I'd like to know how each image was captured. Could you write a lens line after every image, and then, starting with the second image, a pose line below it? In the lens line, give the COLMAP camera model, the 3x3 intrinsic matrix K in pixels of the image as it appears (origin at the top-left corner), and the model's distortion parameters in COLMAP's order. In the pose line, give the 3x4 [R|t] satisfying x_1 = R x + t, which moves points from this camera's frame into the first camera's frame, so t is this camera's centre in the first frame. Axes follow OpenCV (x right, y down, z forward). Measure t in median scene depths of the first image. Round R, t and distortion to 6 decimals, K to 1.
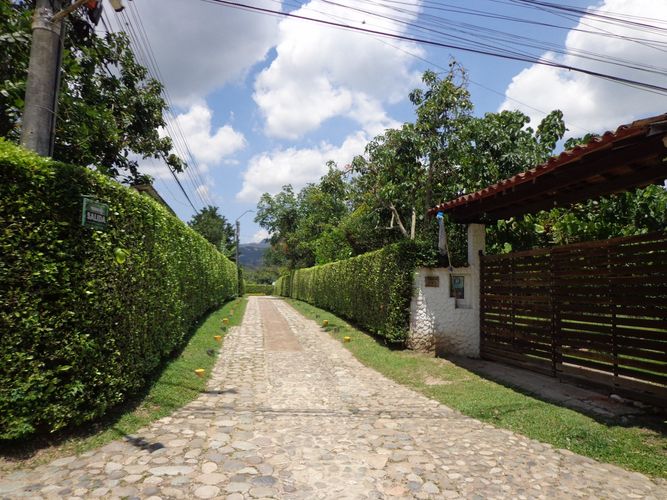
lens RADIAL K [[493.1, 0, 332.9], [0, 493.1, 249.4], [0, 0, 1]] dist [-0.009268, 0.027735]
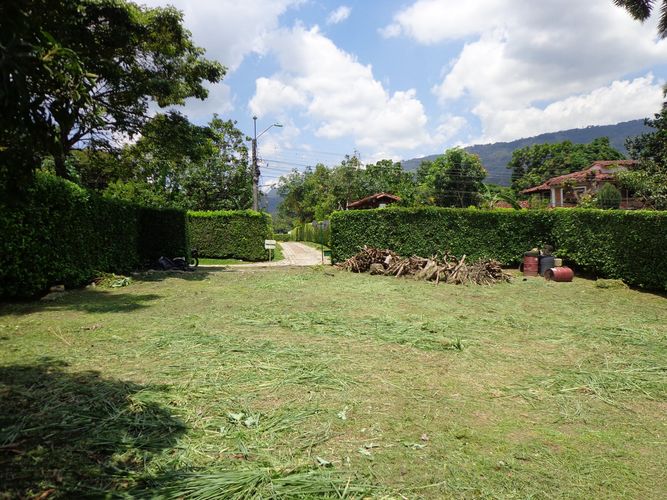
lens RADIAL K [[493.1, 0, 330.6], [0, 493.1, 245.3], [0, 0, 1]] dist [-0.009268, 0.027735]
pose [[0.997277, -0.068229, -0.027978, 0.046916], [0.070759, 0.992212, 0.102511, -0.045955], [0.020766, -0.104211, 0.994338, -0.589726]]
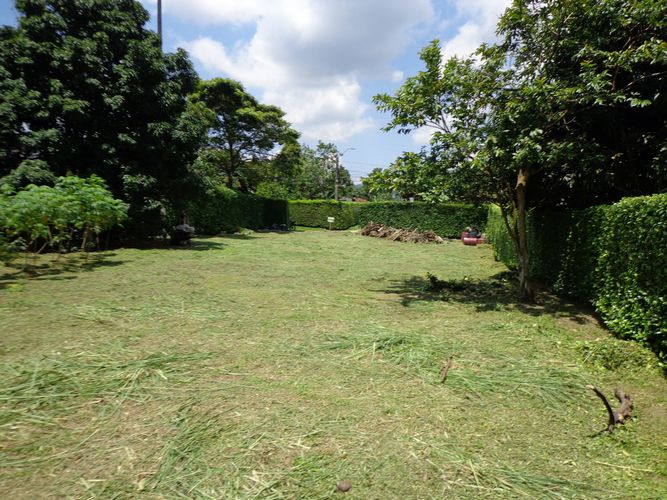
lens RADIAL K [[493.1, 0, 332.5], [0, 493.1, 252.2], [0, 0, 1]] dist [-0.009268, 0.027735]
pose [[0.930570, -0.009129, -0.366000, 0.370854], [0.060906, 0.989619, 0.130171, -0.062475], [0.361013, -0.143425, 0.921466, -1.030121]]
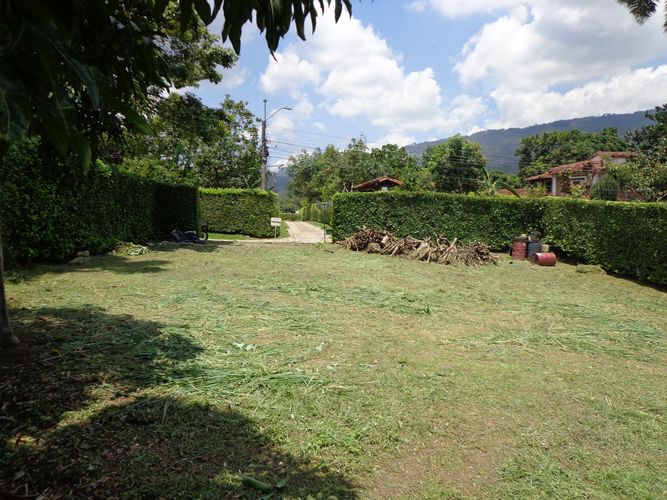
lens RADIAL K [[493.1, 0, 331.0], [0, 493.1, 253.0], [0, 0, 1]] dist [-0.009268, 0.027735]
pose [[0.998481, -0.031023, -0.045535, 0.056276], [0.037743, 0.987185, 0.155054, -0.047341], [0.040141, -0.156537, 0.986856, -0.629344]]
